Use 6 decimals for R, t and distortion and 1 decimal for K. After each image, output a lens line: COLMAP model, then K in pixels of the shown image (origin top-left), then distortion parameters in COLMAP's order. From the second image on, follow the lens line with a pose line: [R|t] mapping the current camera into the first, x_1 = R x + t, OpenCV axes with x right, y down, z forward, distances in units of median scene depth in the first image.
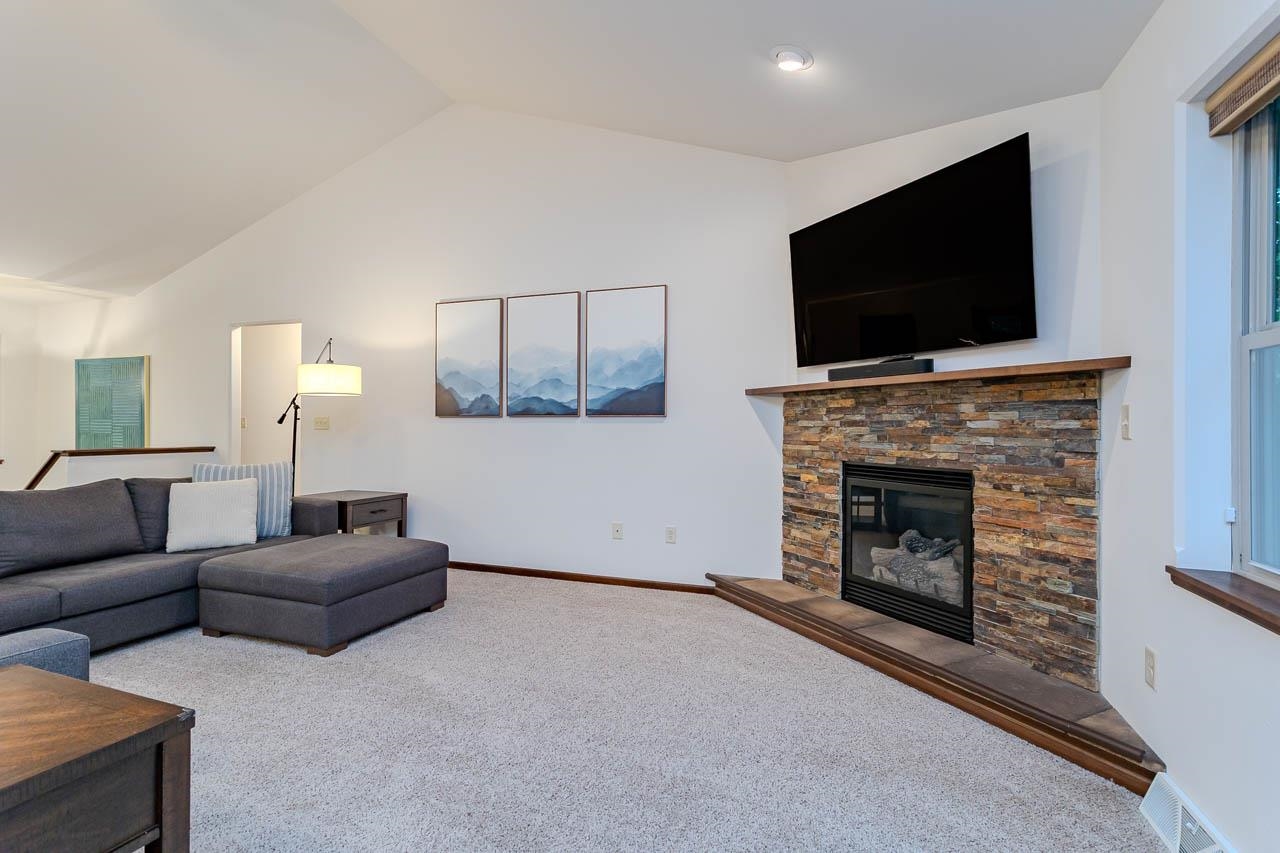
lens RADIAL K [[605.9, 0, 643.4], [0, 605.9, 423.8], [0, 0, 1]] dist [0.004818, -0.000106]
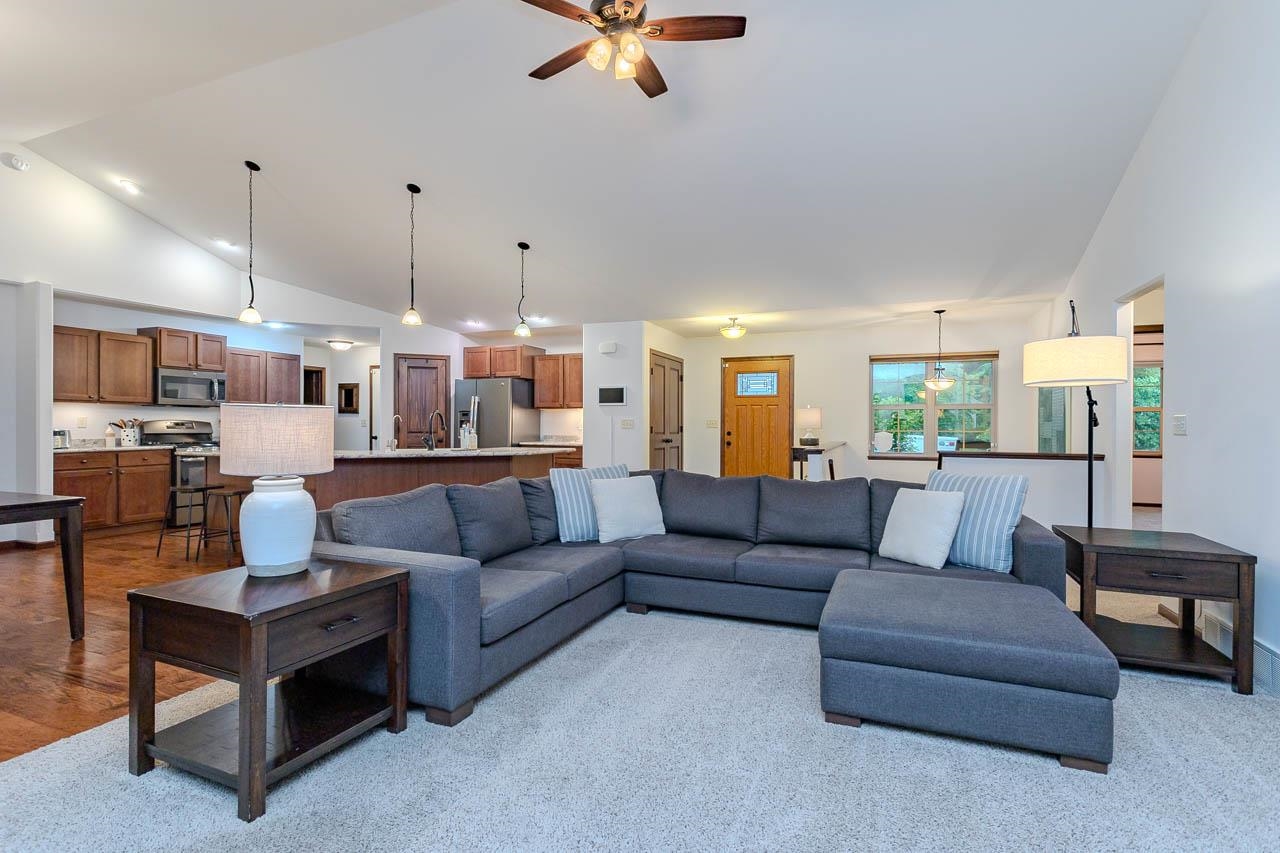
lens RADIAL K [[605.9, 0, 638.8], [0, 605.9, 427.6], [0, 0, 1]] dist [0.004818, -0.000106]
pose [[-0.048265, -0.002117, -0.998832, 0.186684], [0.002136, 0.999995, -0.002222, 0.002743], [0.998832, -0.002240, -0.048260, 0.542227]]
